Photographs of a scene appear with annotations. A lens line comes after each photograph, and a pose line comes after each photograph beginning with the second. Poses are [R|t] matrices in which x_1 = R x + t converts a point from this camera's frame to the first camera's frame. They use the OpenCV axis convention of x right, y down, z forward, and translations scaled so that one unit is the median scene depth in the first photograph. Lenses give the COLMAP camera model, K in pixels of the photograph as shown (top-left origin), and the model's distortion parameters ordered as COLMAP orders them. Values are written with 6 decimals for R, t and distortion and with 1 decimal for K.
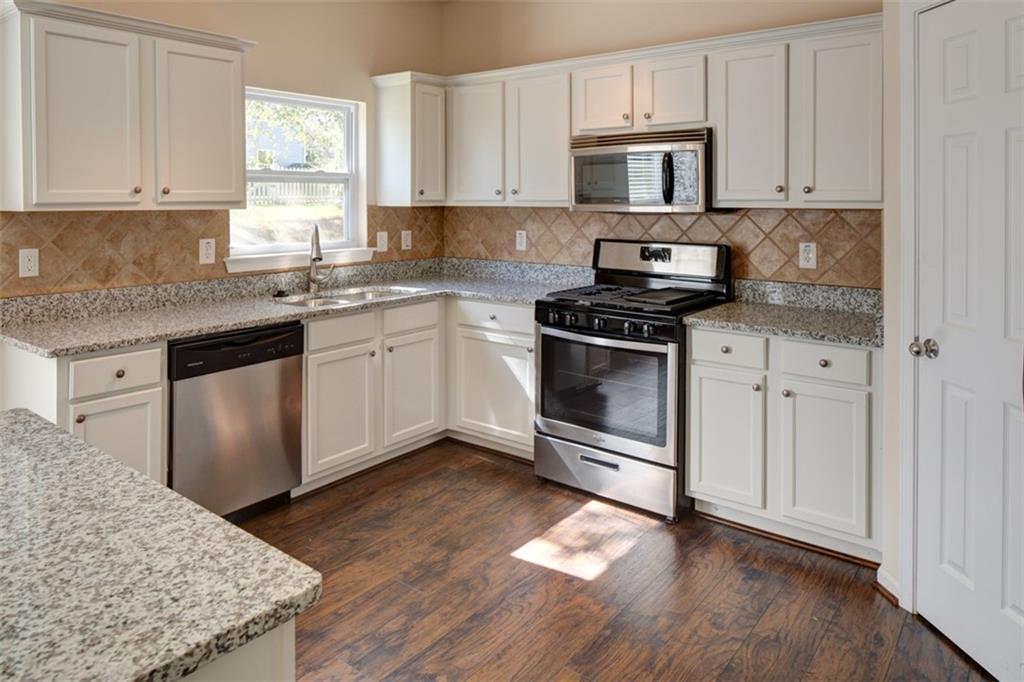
lens RADIAL K [[700.8, 0, 512.0], [0, 700.8, 341.0], [0, 0, 1]] dist [-0.022280, 0.004218]
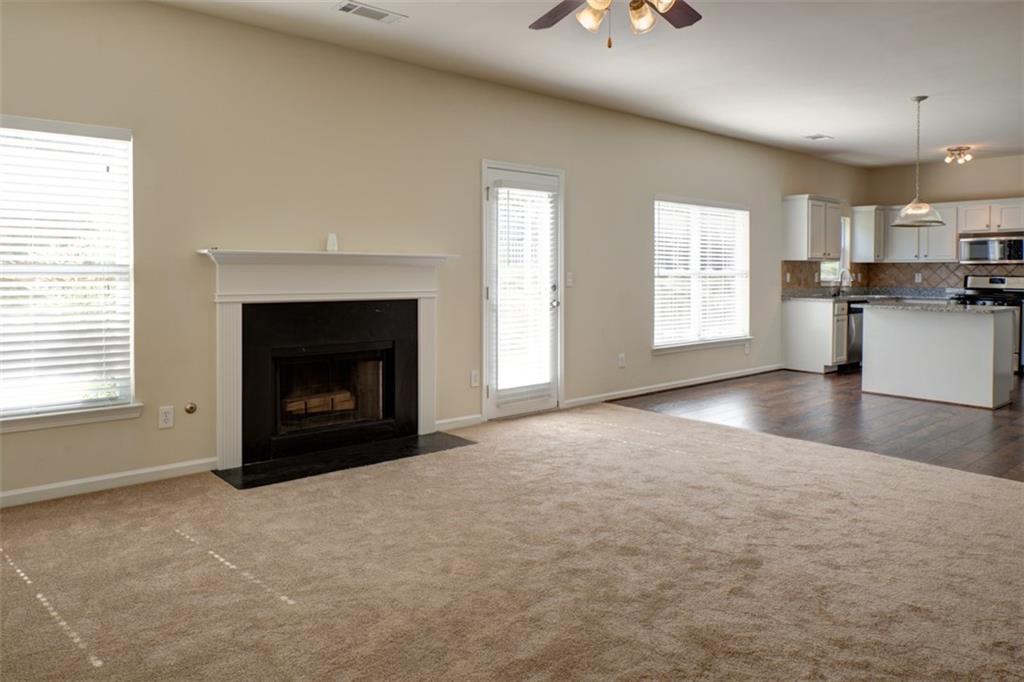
lens RADIAL K [[700.8, 0, 512.0], [0, 700.8, 341.0], [0, 0, 1]] dist [-0.022280, 0.004218]
pose [[0.980508, 0.021075, -0.195346, -0.937354], [-0.041120, 0.994224, -0.099136, 0.376492], [0.192129, 0.105236, 0.975711, -1.587622]]
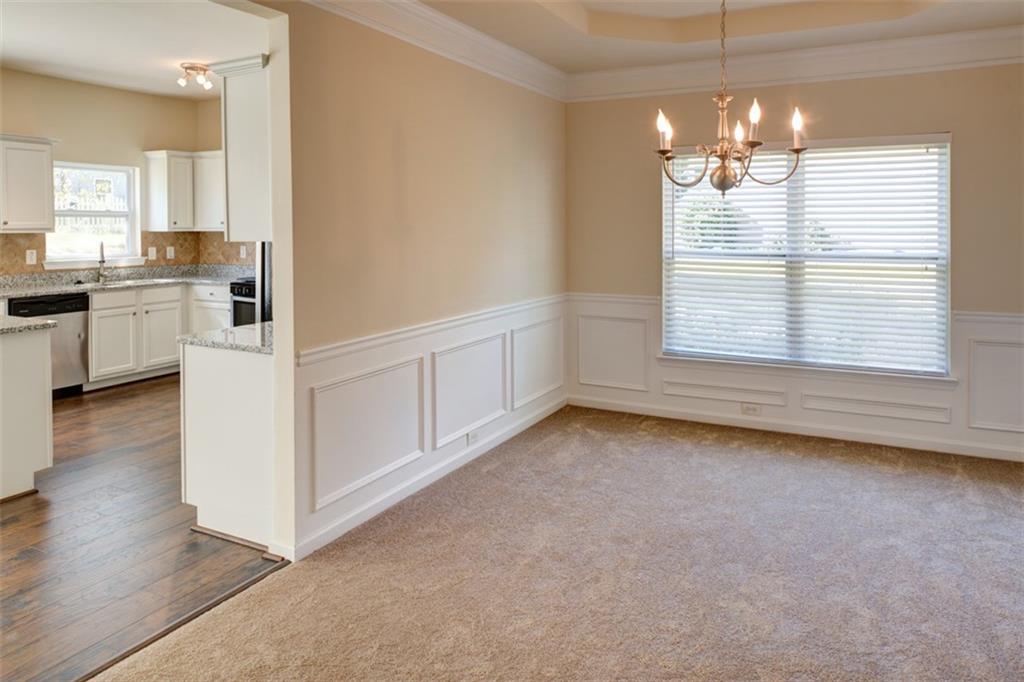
lens RADIAL K [[700.8, 0, 512.0], [0, 700.8, 341.0], [0, 0, 1]] dist [-0.022280, 0.004218]
pose [[0.983114, -0.030306, 0.180467, 0.377397], [0.037432, 0.998643, -0.036210, 0.167898], [-0.179124, 0.042354, 0.982914, -0.808115]]
